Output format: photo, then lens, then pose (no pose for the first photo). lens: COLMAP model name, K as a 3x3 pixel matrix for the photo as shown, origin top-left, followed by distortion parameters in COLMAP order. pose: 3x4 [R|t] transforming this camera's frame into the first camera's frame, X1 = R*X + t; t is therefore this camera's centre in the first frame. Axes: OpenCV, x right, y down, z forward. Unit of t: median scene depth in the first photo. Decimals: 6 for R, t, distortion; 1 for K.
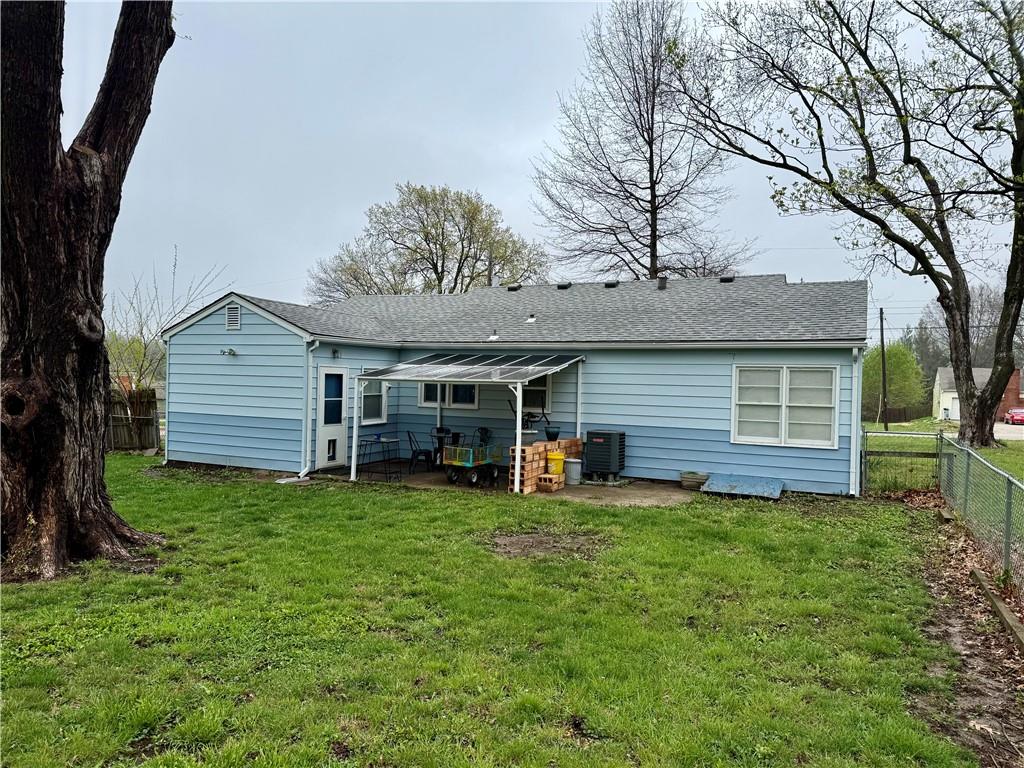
lens RADIAL K [[732.5, 0, 514.7], [0, 732.5, 387.8], [0, 0, 1]] dist [0.125976, -0.226353]
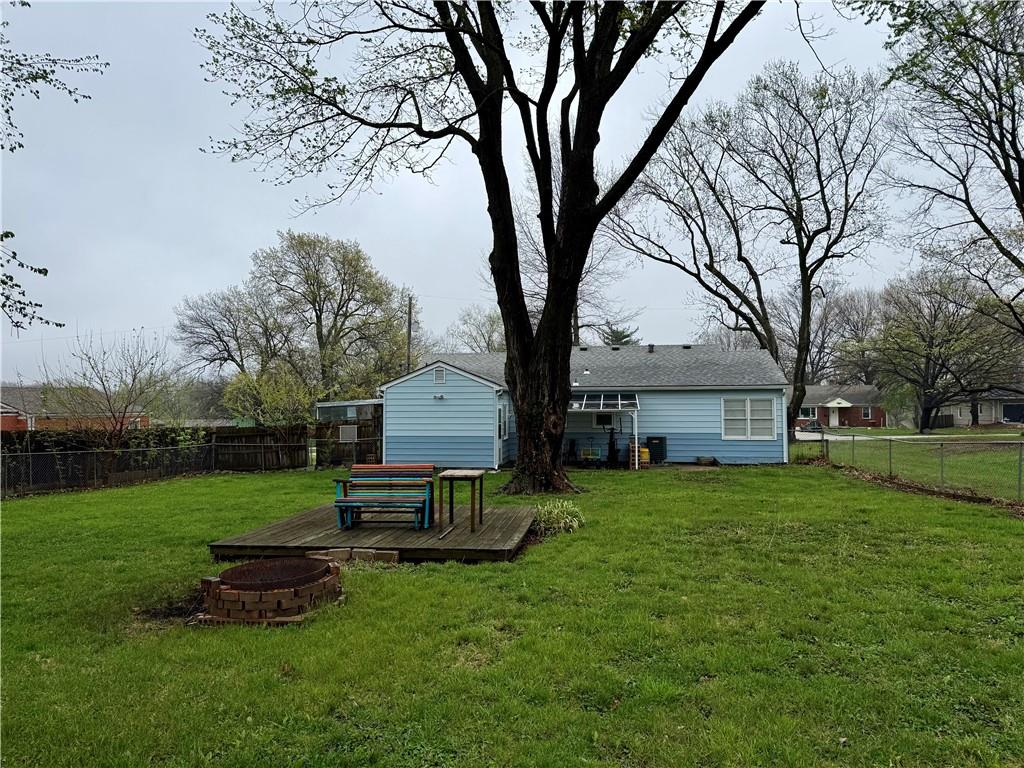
lens RADIAL K [[732.5, 0, 514.7], [0, 732.5, 387.8], [0, 0, 1]] dist [0.125976, -0.226353]
pose [[0.954337, -0.019992, 0.298061, -0.620264], [0.029891, 0.999141, -0.028690, -0.015519], [-0.297232, 0.036289, 0.954116, -0.516594]]
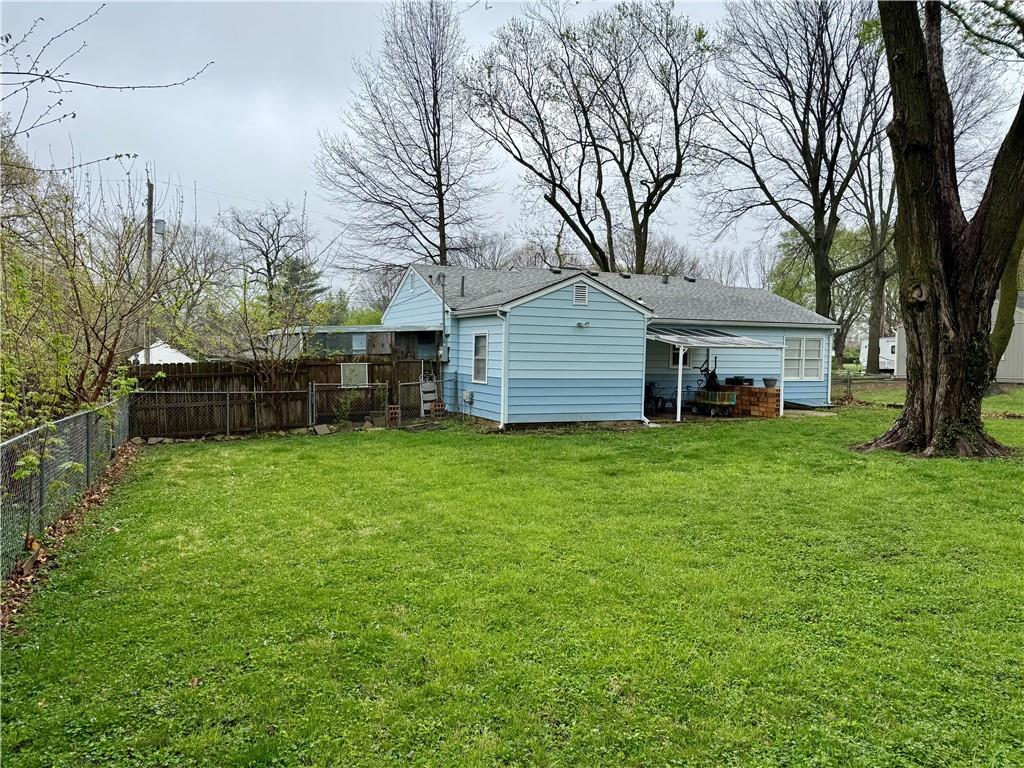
lens RADIAL K [[732.5, 0, 514.7], [0, 732.5, 387.8], [0, 0, 1]] dist [0.125976, -0.226353]
pose [[0.622805, -0.051436, 0.780685, -1.210458], [0.007228, 0.998172, 0.059999, -0.016379], [-0.782344, -0.031725, 0.622038, 0.322520]]
